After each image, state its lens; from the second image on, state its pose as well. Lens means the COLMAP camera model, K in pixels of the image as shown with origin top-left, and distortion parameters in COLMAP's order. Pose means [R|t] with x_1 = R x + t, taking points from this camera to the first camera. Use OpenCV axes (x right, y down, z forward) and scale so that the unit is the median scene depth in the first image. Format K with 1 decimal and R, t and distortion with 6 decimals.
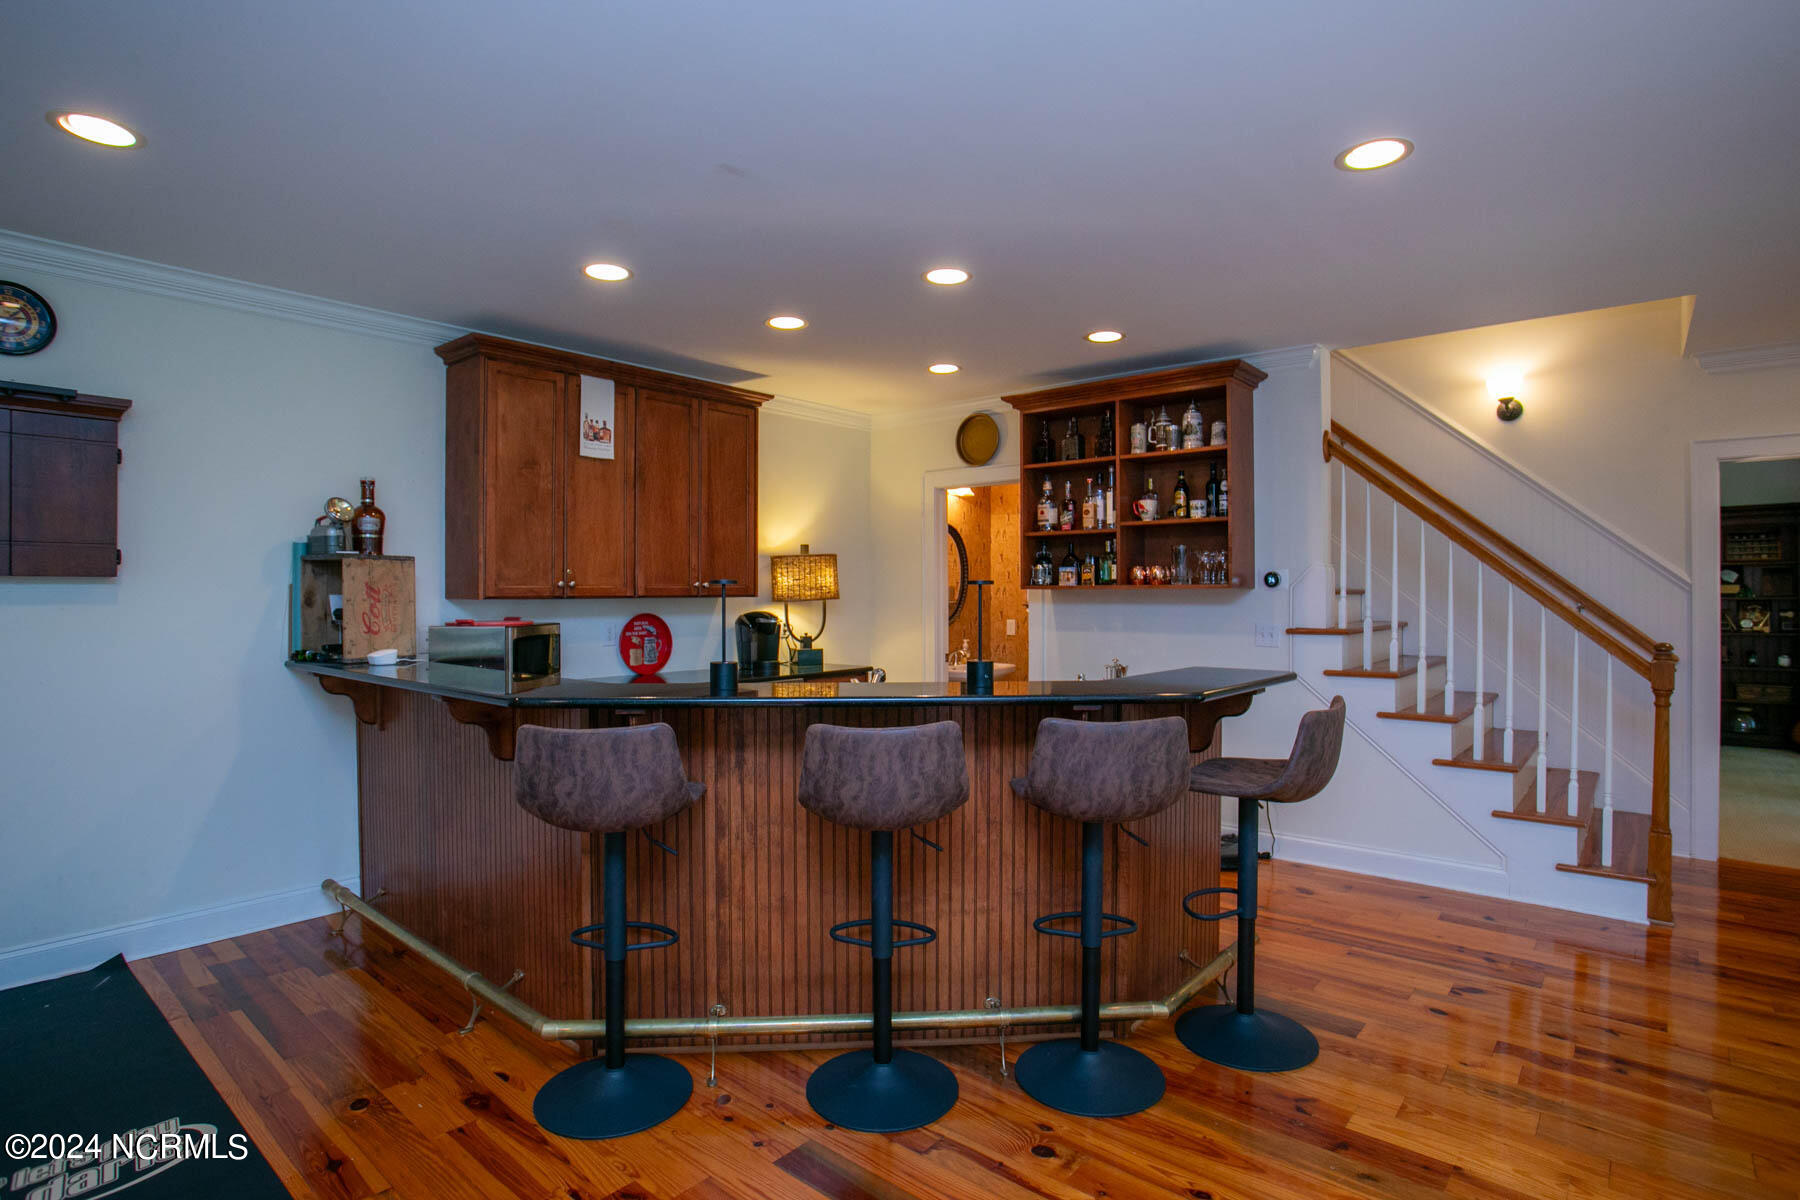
lens RADIAL K [[877.2, 0, 916.0], [0, 877.2, 596.9], [0, 0, 1]] dist [-0.055530, 0.000047]
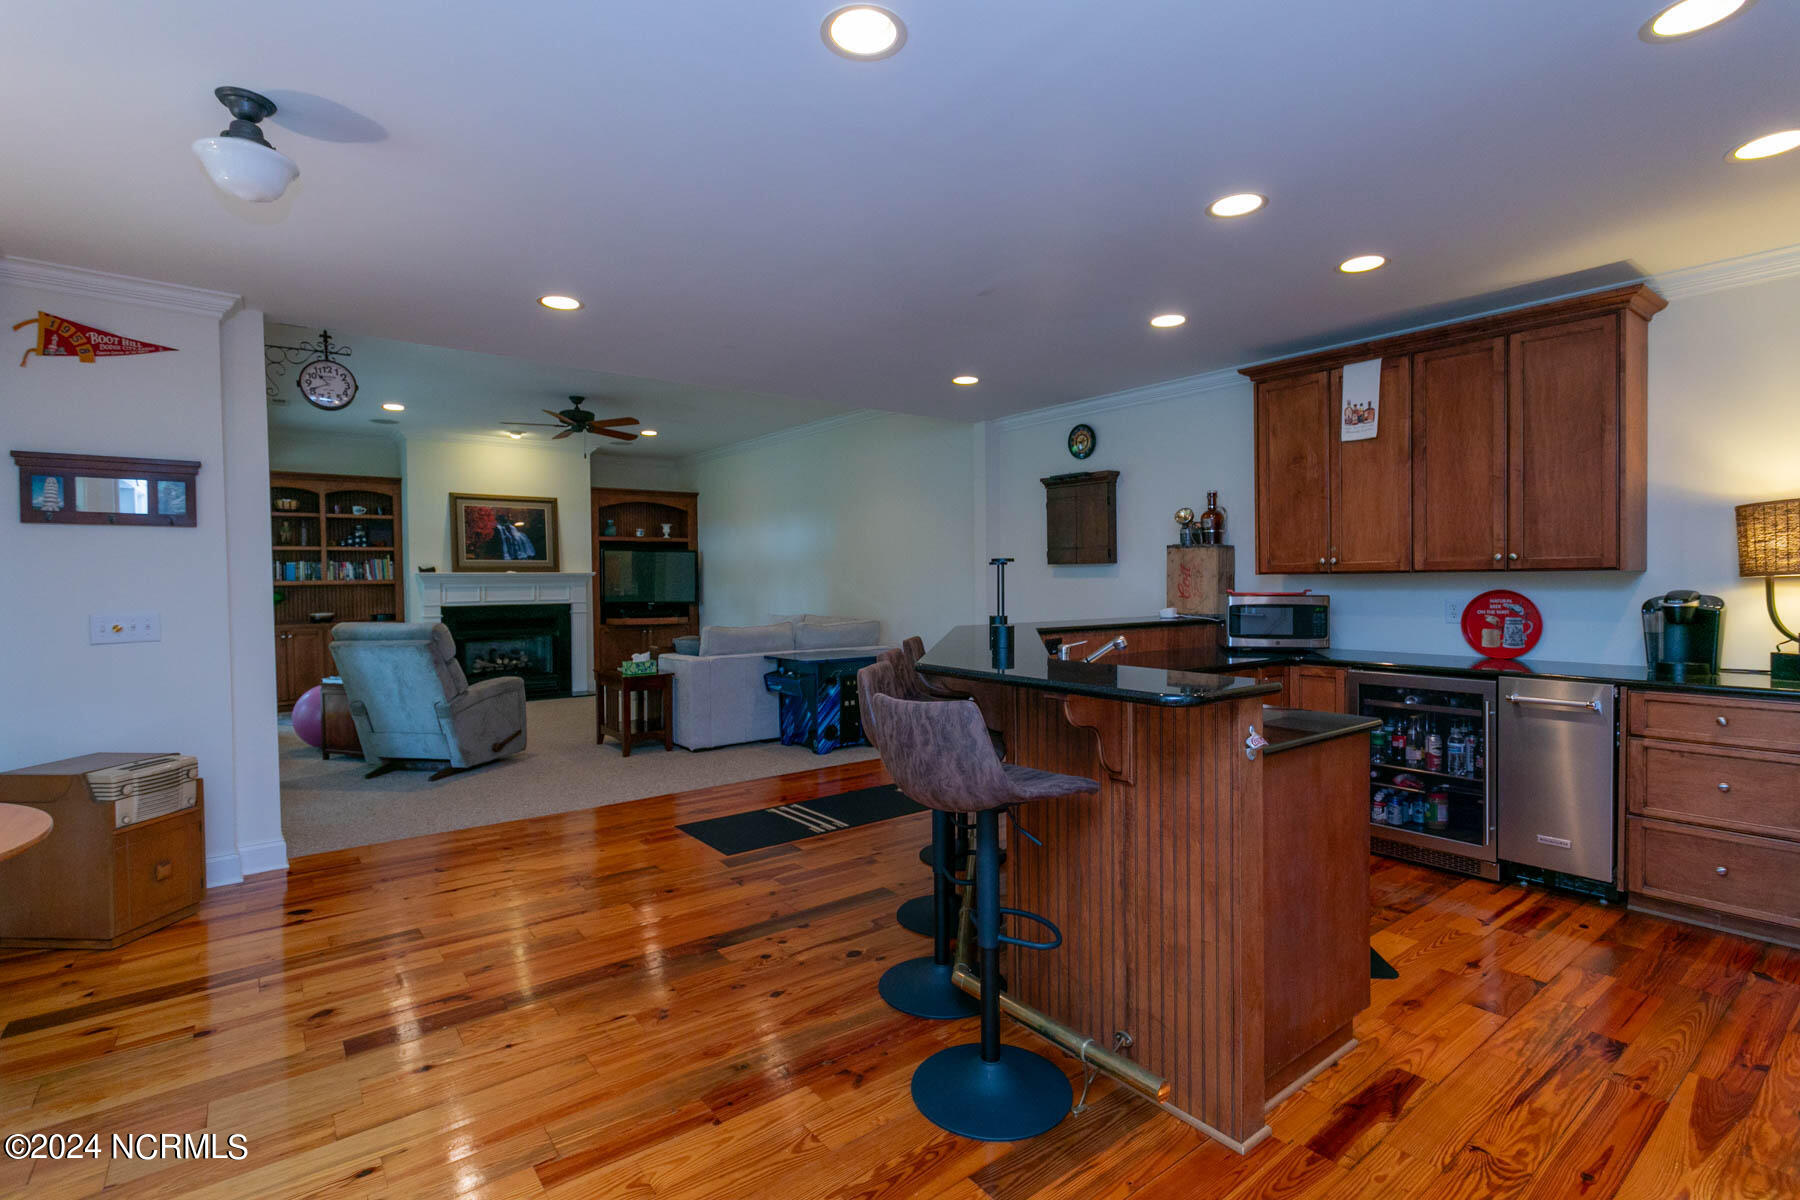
lens RADIAL K [[877.2, 0, 916.0], [0, 877.2, 596.9], [0, 0, 1]] dist [-0.055530, 0.000047]
pose [[-0.199345, 0.023629, -0.979644, 0.770645], [0.005935, 0.999720, 0.022905, 0.002936], [0.979911, -0.001248, -0.199429, 0.689484]]
